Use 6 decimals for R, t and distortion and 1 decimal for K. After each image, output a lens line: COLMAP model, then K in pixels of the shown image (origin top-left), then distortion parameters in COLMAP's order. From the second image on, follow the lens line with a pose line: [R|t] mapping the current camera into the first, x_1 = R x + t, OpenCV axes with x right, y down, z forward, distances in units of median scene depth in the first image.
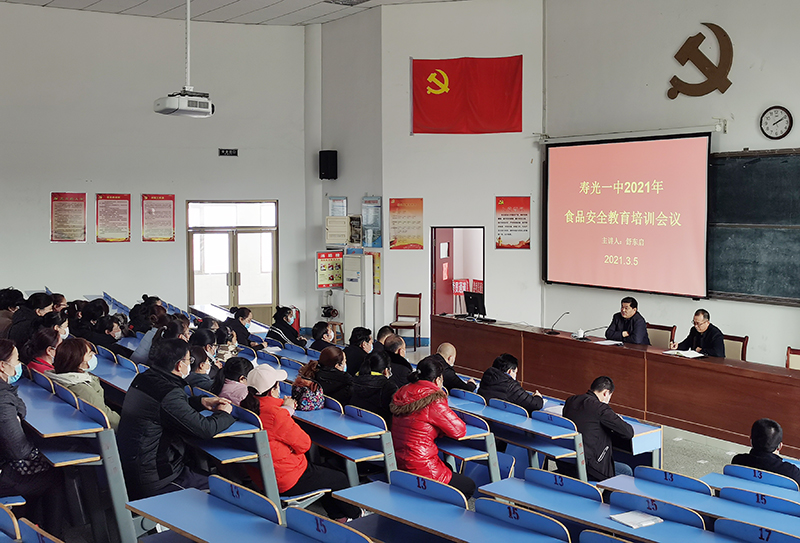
lens RADIAL K [[875.8, 0, 399.8], [0, 875.8, 224.1], [0, 0, 1]] dist [0.078095, -0.014109]
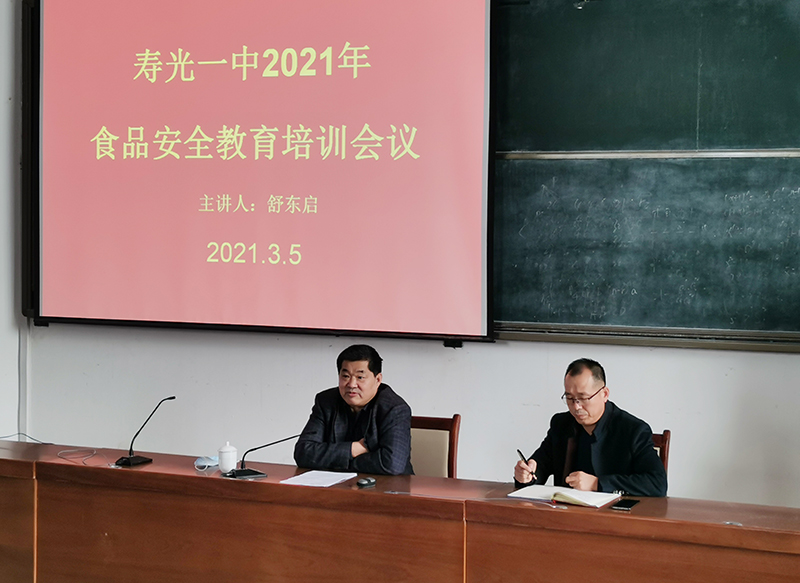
lens RADIAL K [[1512.3, 0, 401.1], [0, 1512.3, 250.0], [0, 0, 1]] dist [0.031295, 0.052870]
pose [[0.869512, -0.011904, 0.493769, -0.020885], [0.007256, 0.999910, 0.011328, 0.035864], [-0.493859, -0.006267, 0.869519, 0.432095]]
